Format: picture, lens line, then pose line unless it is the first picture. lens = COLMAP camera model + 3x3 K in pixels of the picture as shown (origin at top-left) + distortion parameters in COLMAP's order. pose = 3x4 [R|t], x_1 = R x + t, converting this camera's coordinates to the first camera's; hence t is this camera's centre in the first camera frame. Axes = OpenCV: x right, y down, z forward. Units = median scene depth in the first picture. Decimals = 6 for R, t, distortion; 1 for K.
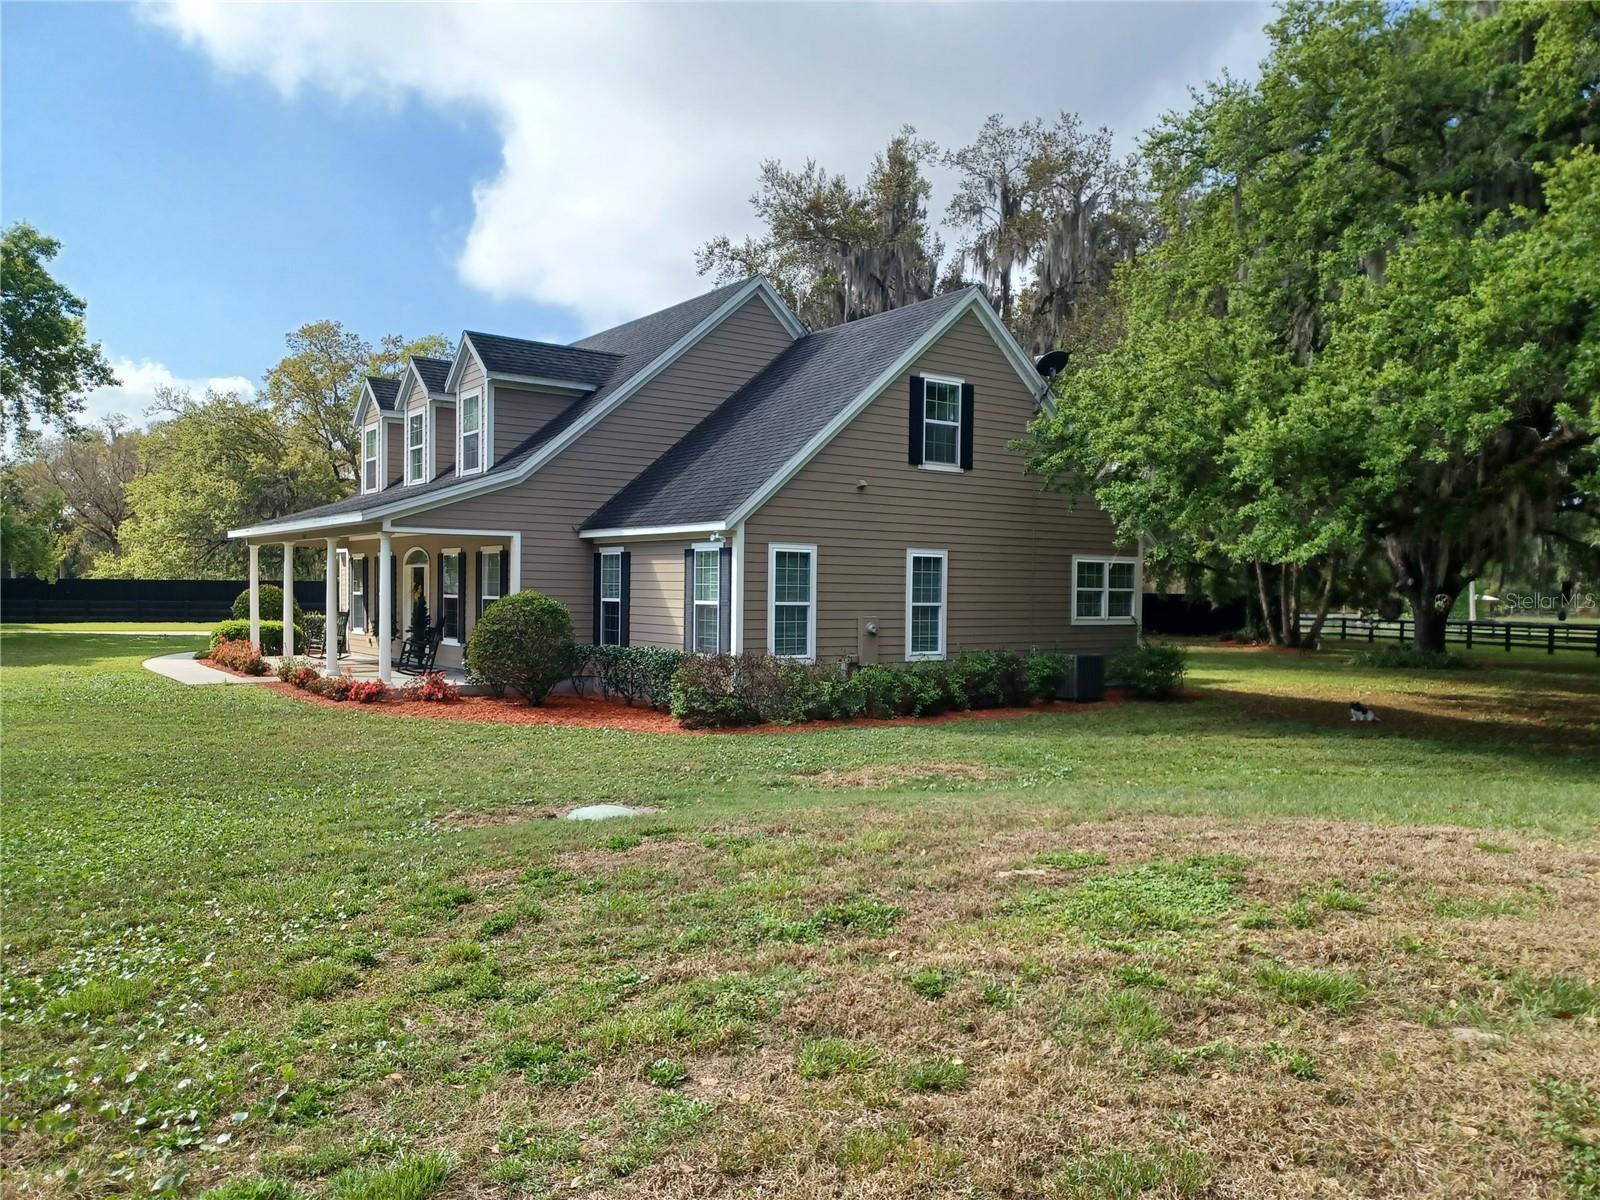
lens RADIAL K [[1140.5, 0, 802.5], [0, 1140.5, 600.7], [0, 0, 1]] dist [0.042480, 0.005971]
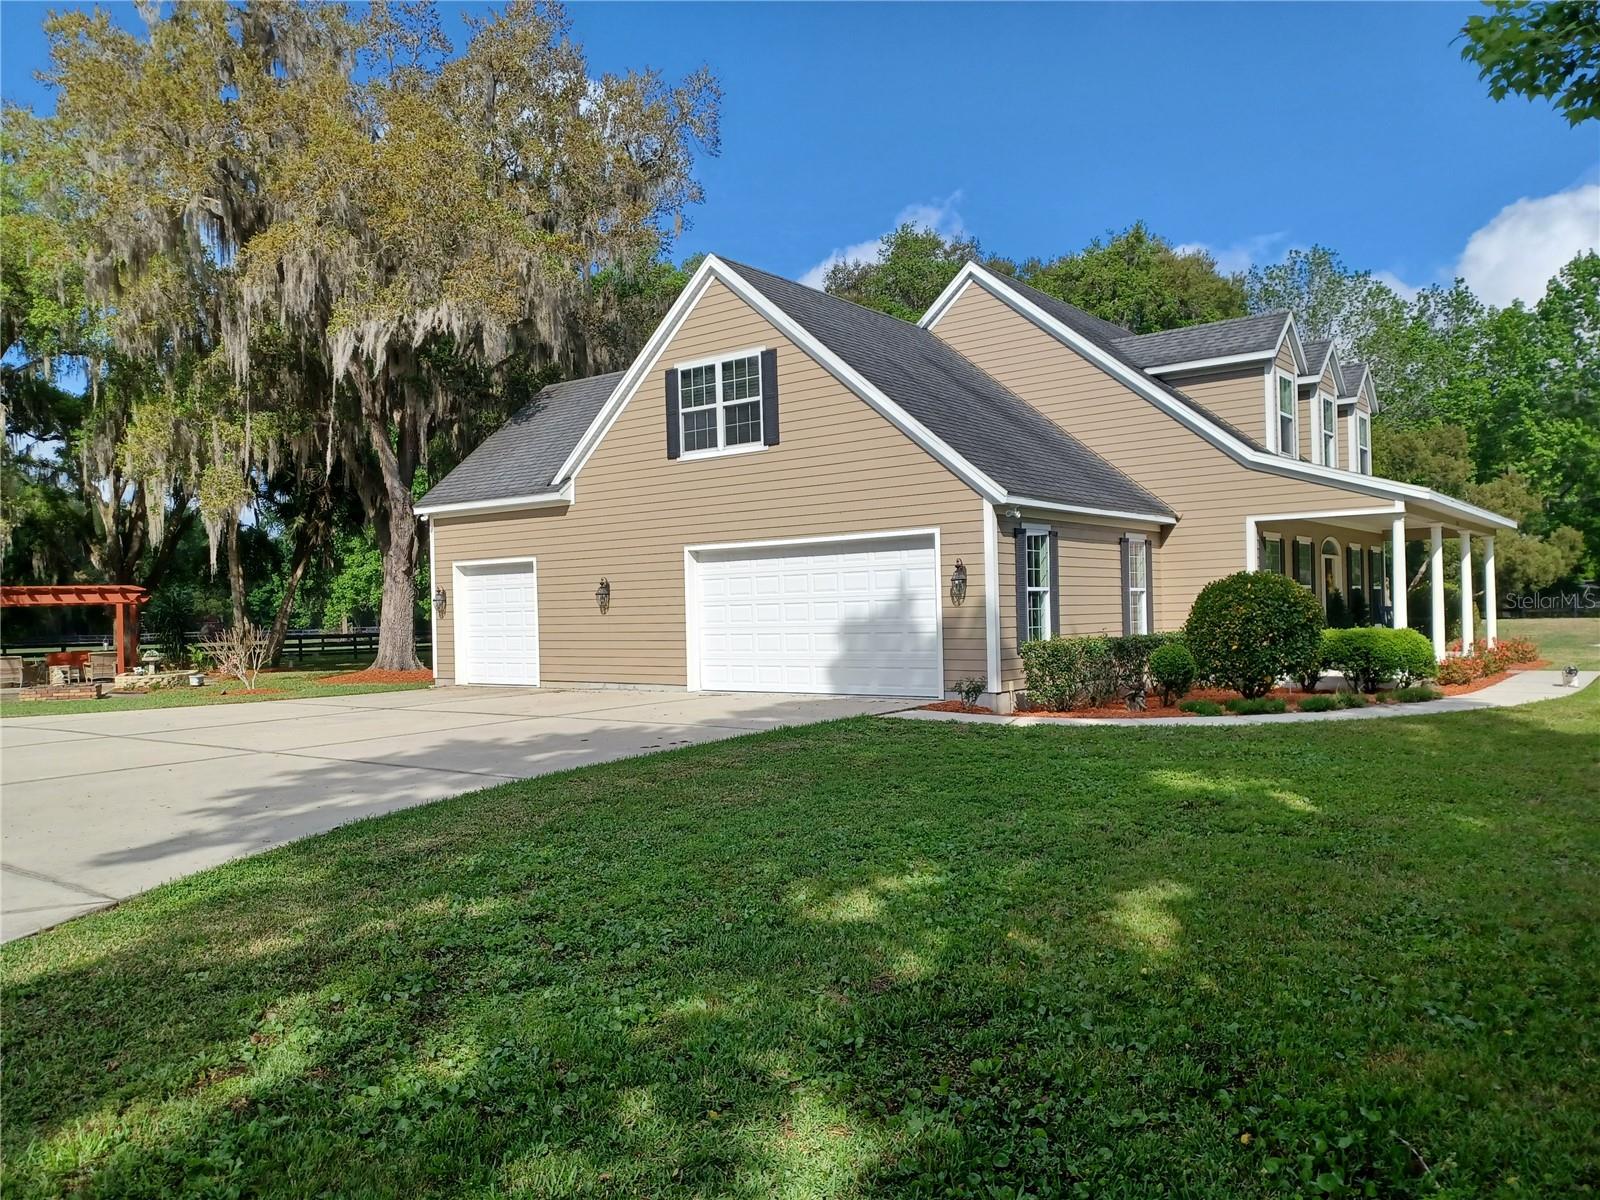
lens RADIAL K [[1140.5, 0, 800.1], [0, 1140.5, 599.1], [0, 0, 1]] dist [0.042480, 0.005971]
pose [[0.267750, -0.013907, -0.963388, 1.011892], [0.014548, 0.999840, -0.010390, 0.013282], [0.963379, -0.011234, 0.267909, 0.791883]]
